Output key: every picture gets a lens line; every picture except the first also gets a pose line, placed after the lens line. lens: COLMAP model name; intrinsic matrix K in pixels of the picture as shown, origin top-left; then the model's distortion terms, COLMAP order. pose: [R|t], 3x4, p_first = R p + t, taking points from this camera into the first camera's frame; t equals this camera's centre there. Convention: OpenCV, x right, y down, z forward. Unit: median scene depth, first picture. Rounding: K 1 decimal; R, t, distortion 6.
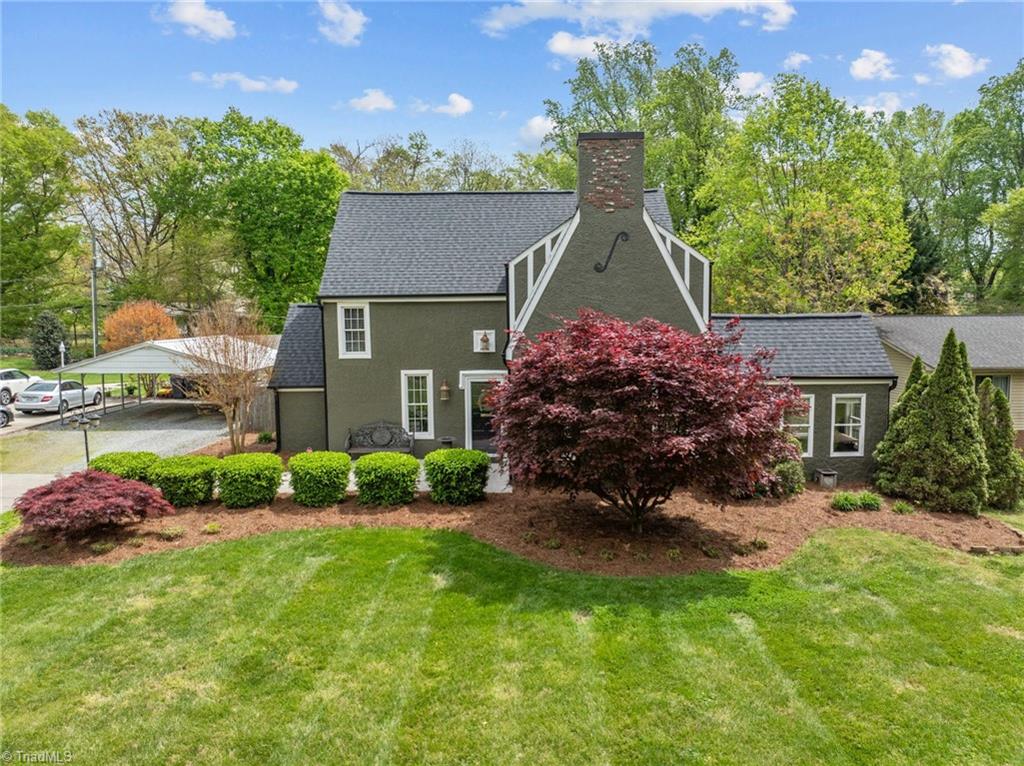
lens RADIAL K [[722.9, 0, 512.0], [0, 722.9, 383.0], [0, 0, 1]] dist [-0.041315, -0.001495]
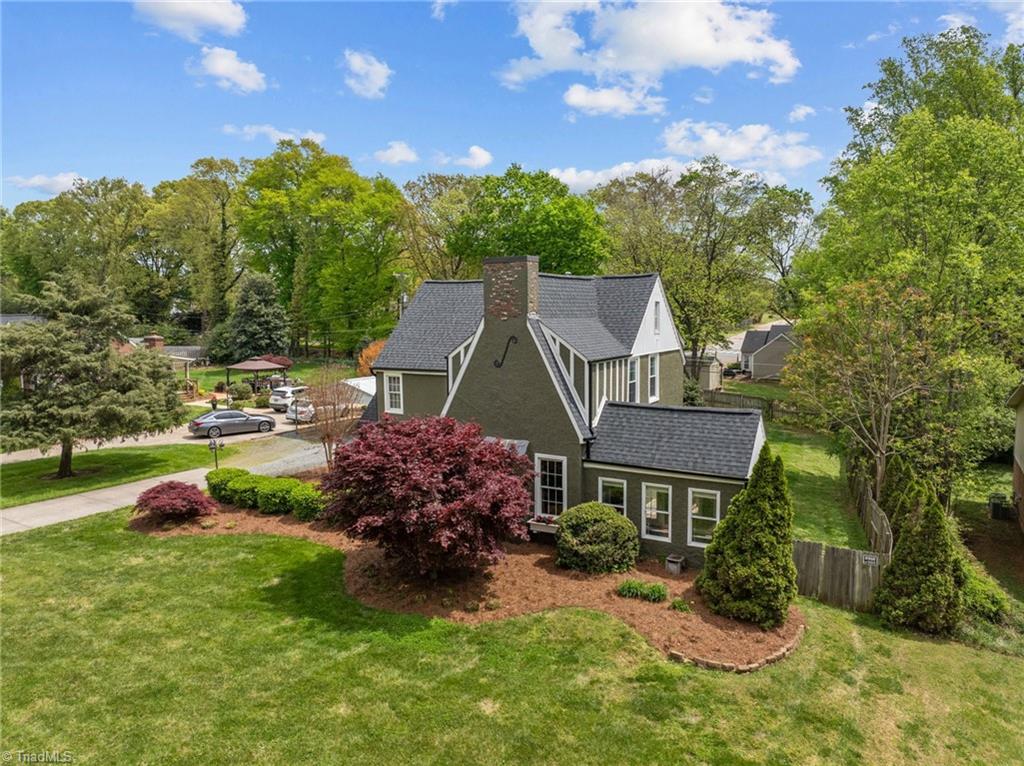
lens RADIAL K [[722.9, 0, 512.0], [0, 722.9, 383.0], [0, 0, 1]] dist [-0.041315, -0.001495]
pose [[0.858426, 0.054074, -0.510079, 0.793021], [-0.051445, 0.998490, 0.019273, -0.154339], [0.510351, 0.009697, 0.859912, -0.065319]]
